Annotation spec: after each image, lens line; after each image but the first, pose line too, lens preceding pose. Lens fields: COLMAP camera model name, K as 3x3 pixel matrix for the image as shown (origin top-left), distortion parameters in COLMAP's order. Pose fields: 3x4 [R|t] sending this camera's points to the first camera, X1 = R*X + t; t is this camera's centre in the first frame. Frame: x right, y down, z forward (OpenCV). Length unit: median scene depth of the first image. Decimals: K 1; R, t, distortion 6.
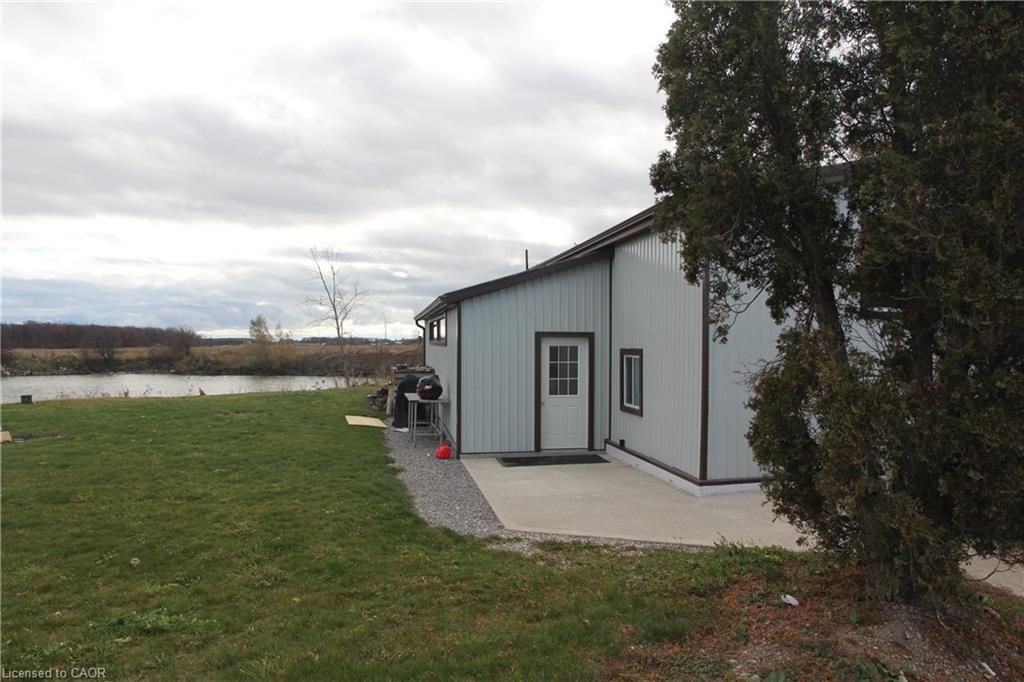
lens RADIAL K [[699.1, 0, 510.6], [0, 699.1, 337.0], [0, 0, 1]] dist [-0.105970, 0.060313]
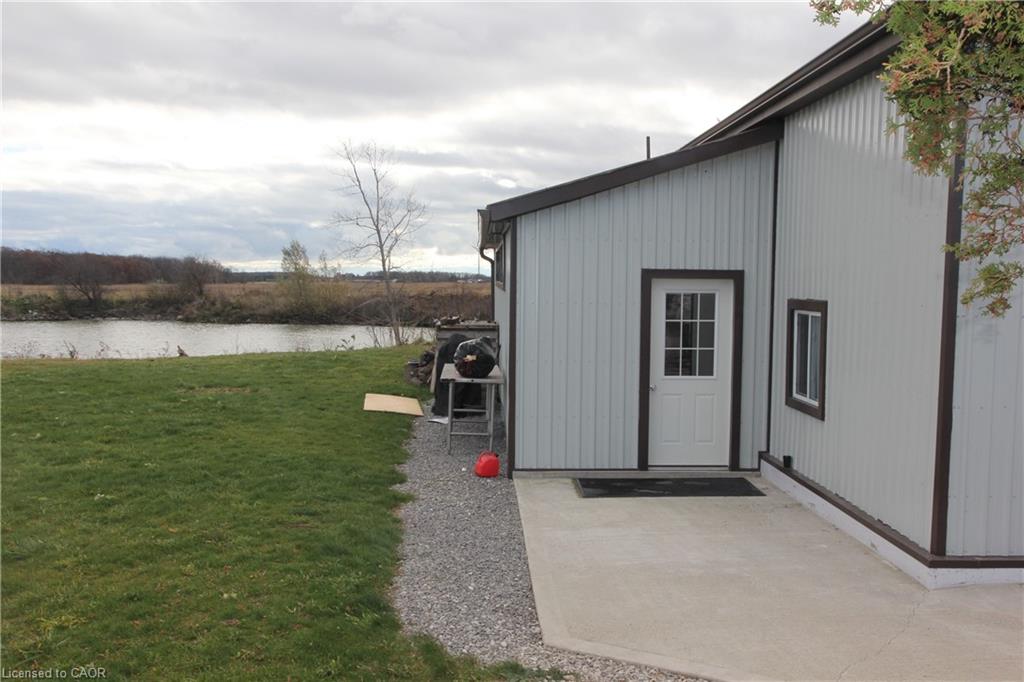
lens RADIAL K [[943.6, 0, 532.6], [0, 943.6, 345.6], [0, 0, 1]] dist [0.043469, 0.000000]
pose [[0.991110, 0.014037, -0.132301, 0.037517], [-0.003564, 0.996862, 0.079073, -0.004068], [0.132996, -0.077898, 0.988051, 0.142731]]
